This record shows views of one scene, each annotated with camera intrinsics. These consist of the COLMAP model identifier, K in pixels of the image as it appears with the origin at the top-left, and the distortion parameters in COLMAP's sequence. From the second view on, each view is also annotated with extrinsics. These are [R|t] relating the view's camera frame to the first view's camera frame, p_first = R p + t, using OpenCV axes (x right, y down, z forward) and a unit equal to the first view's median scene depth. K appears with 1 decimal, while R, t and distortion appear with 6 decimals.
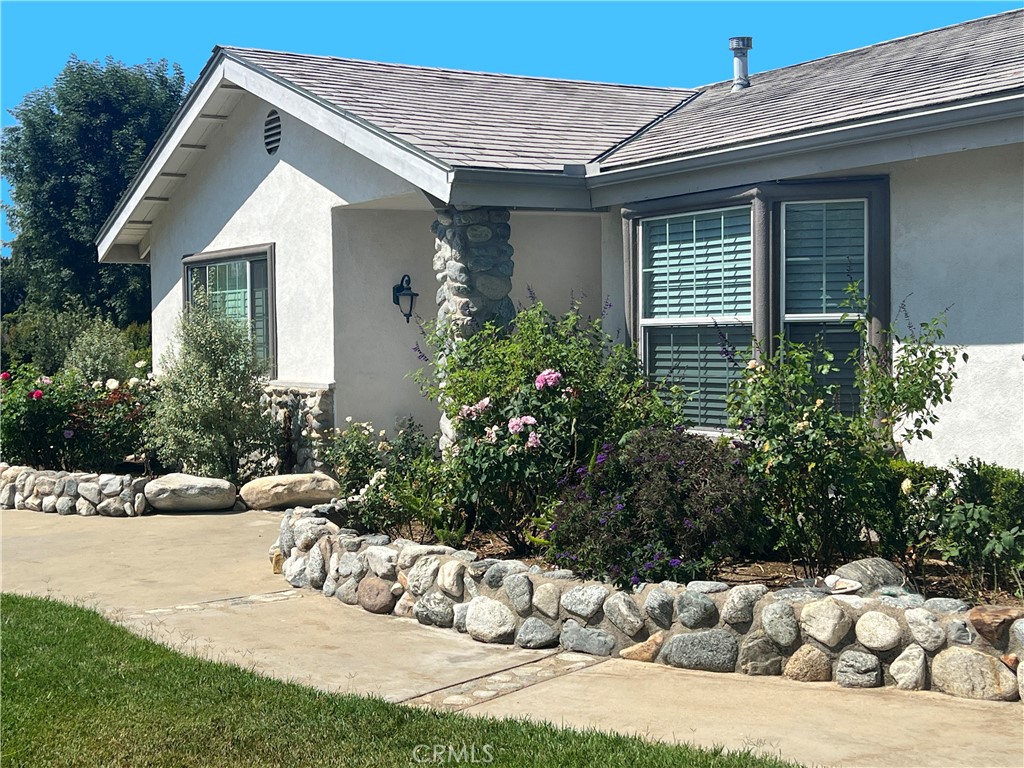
lens RADIAL K [[1460.8, 0, 512.0], [0, 1460.8, 384.0], [0, 0, 1]] dist [0.128977, -0.030783]
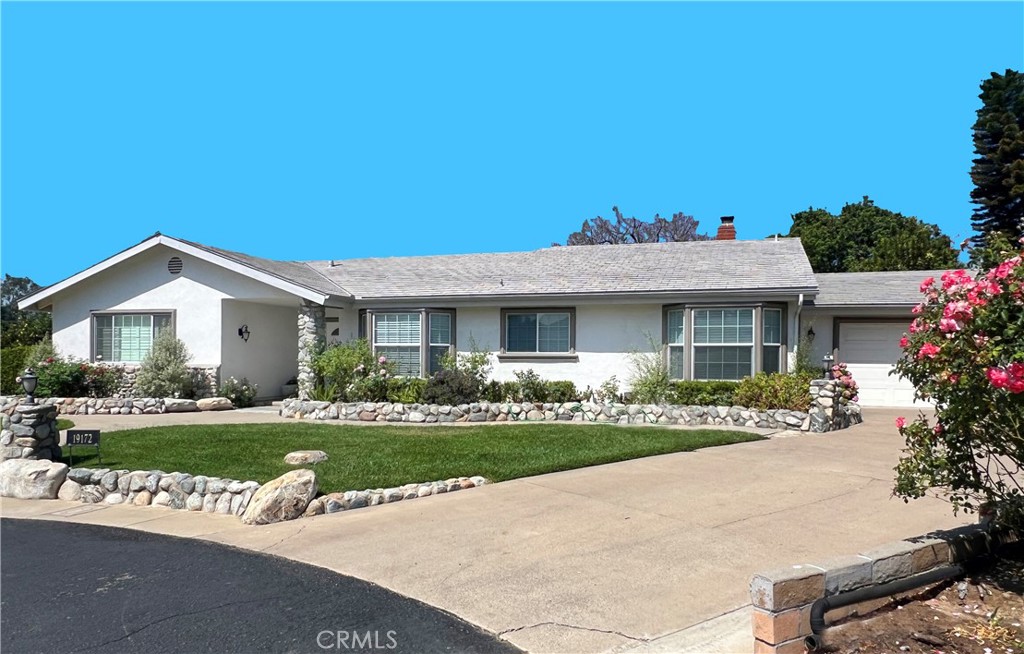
lens RADIAL K [[708.0, 0, 540.4], [0, 708.0, 366.3], [0, 0, 1]] dist [0.002097, 0.002530]
pose [[0.734381, 0.012365, 0.678625, -0.719746], [0.005857, 0.999681, -0.024554, 0.048254], [-0.678713, 0.022007, 0.734074, -0.425829]]
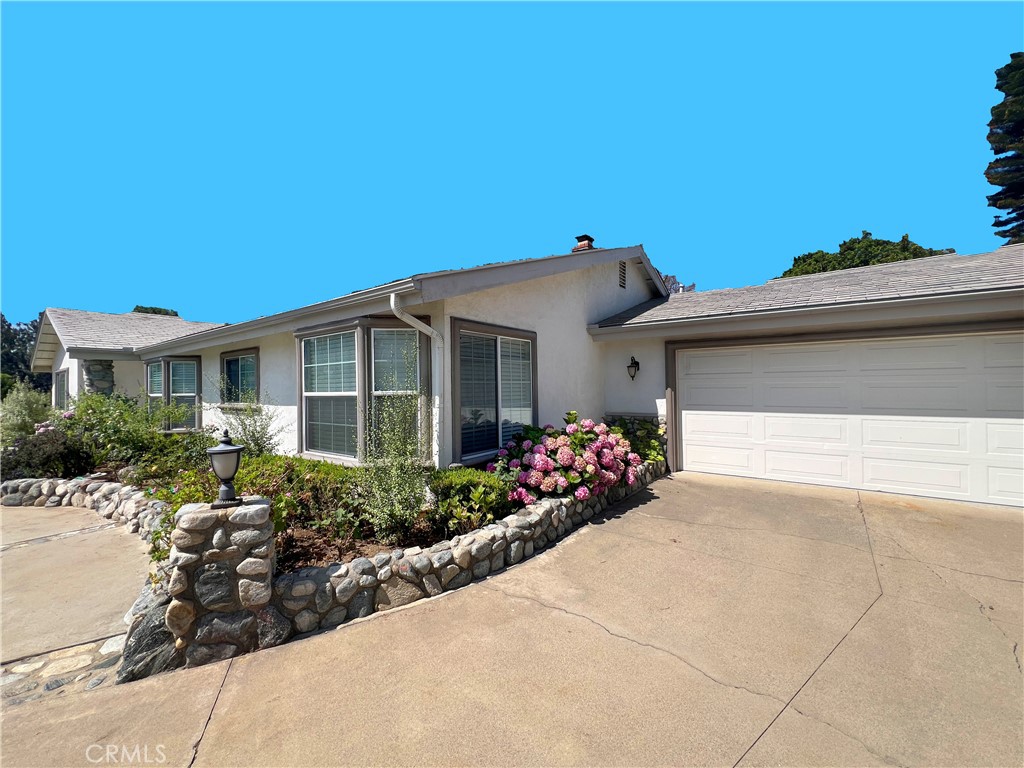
lens RADIAL K [[410.9, 0, 499.4], [0, 410.9, 381.2], [0, 0, 1]] dist [-0.002170, -0.000340]
pose [[0.930280, 0.004184, 0.366827, 0.493055], [0.015439, 0.998603, -0.050544, -0.014505], [-0.366526, 0.052683, 0.928915, -0.169528]]
